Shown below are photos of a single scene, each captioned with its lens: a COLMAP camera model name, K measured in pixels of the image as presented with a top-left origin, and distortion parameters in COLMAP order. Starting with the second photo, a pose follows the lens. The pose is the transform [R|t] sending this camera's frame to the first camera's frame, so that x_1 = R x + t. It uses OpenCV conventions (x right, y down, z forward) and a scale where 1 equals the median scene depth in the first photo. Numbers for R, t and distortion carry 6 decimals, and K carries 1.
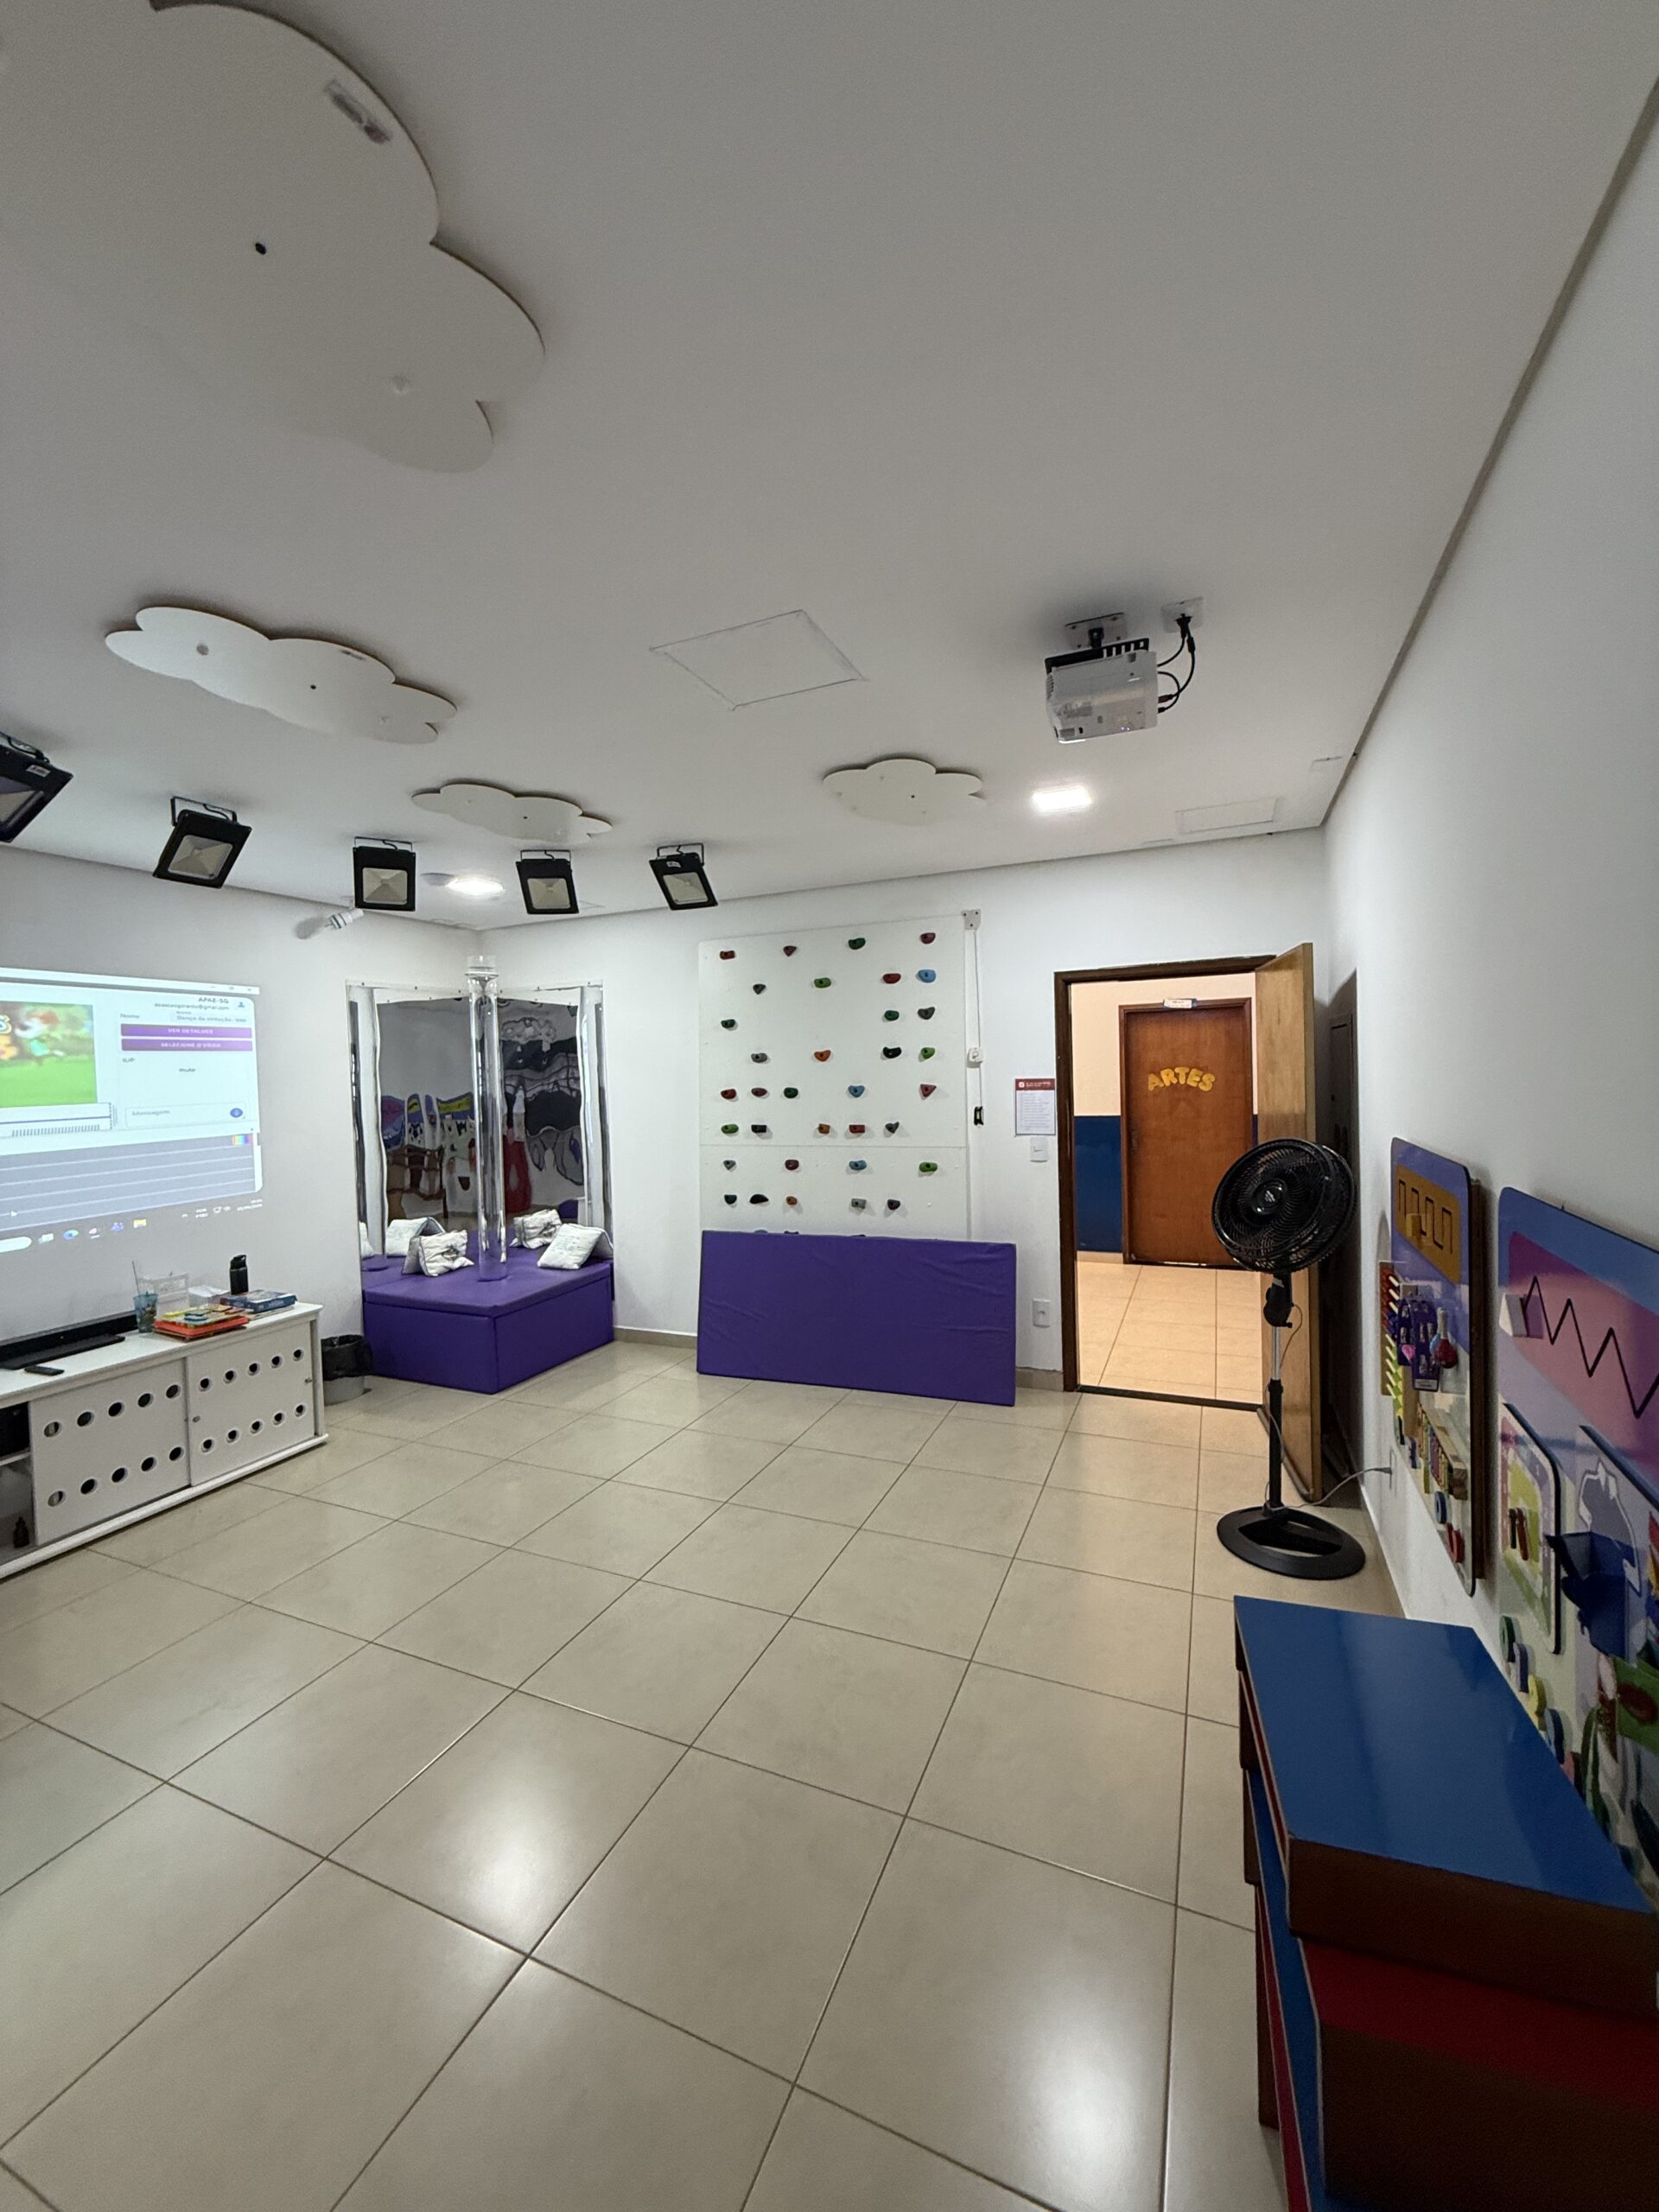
lens RADIAL K [[888.0, 0, 825.7], [0, 888.0, 1099.5], [0, 0, 1]] dist [0.001710, 0.000519]
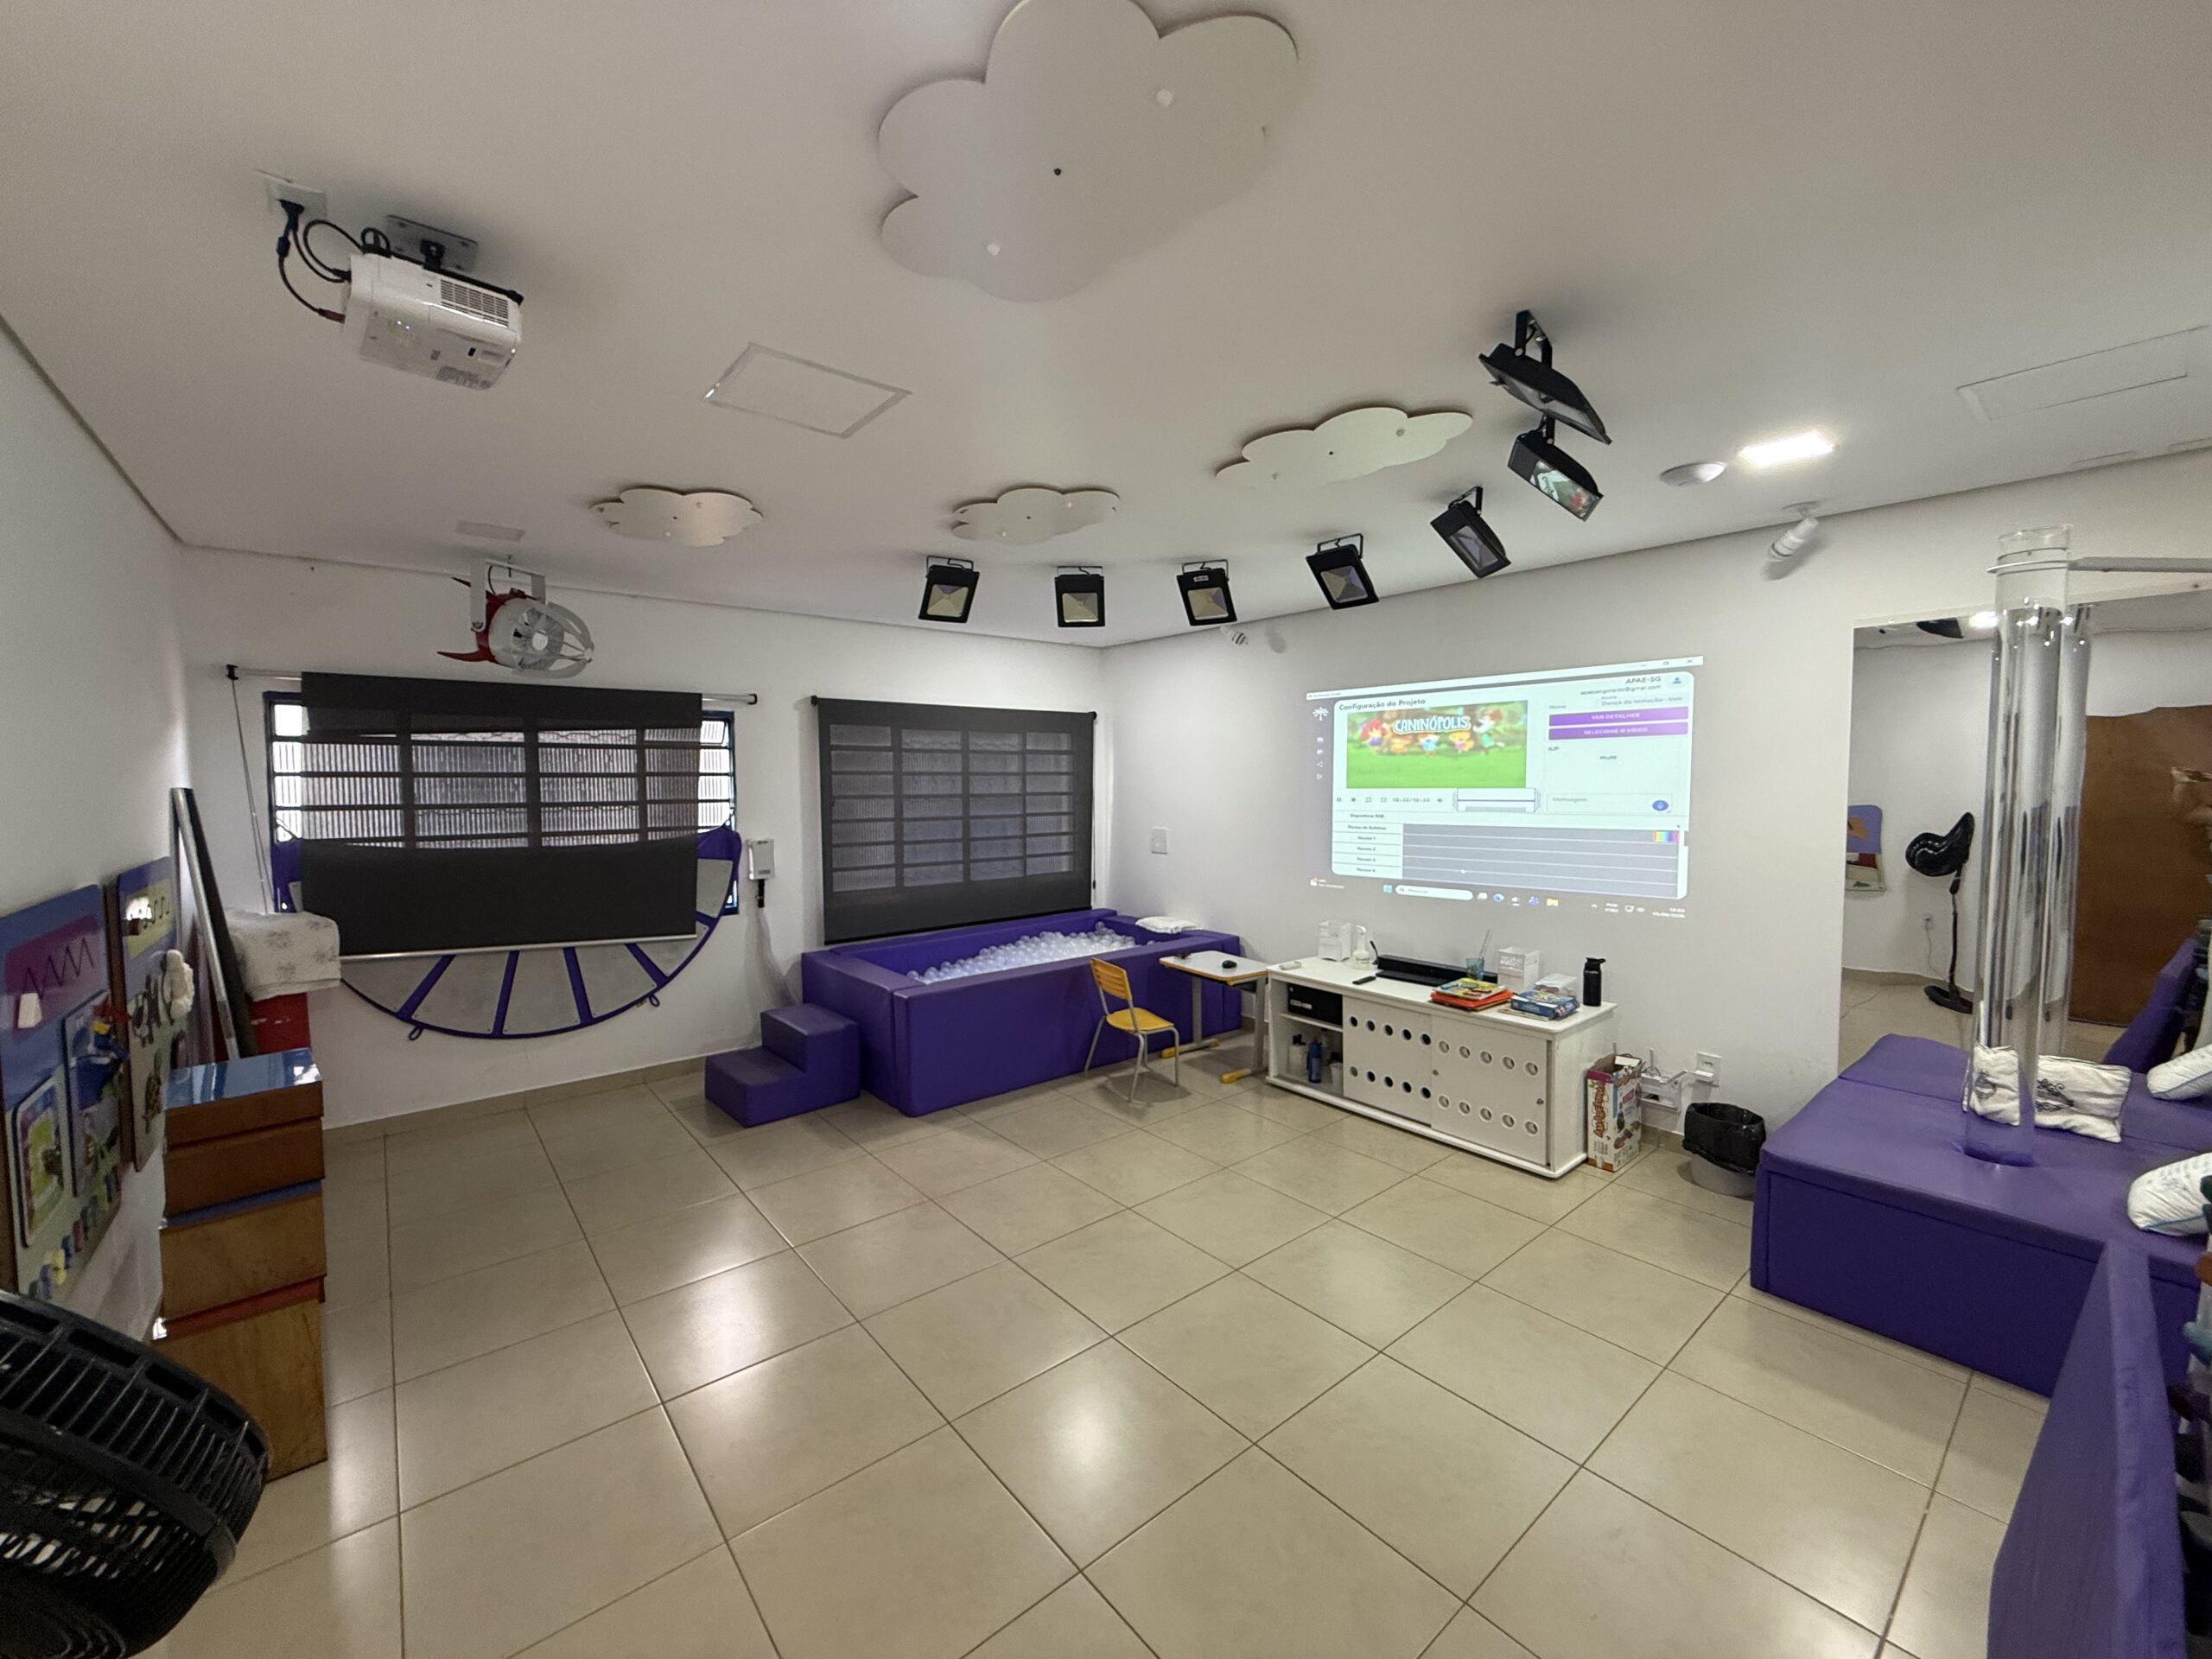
lens RADIAL K [[888.0, 0, 1103.2], [0, 888.0, 831.7], [0, 0, 1]] dist [0.001710, 0.000519]
pose [[-0.440533, 0.085755, -0.893631, 0.412154], [-0.008985, 0.994956, 0.099908, -0.046977], [0.897692, 0.052042, -0.437540, 0.991323]]
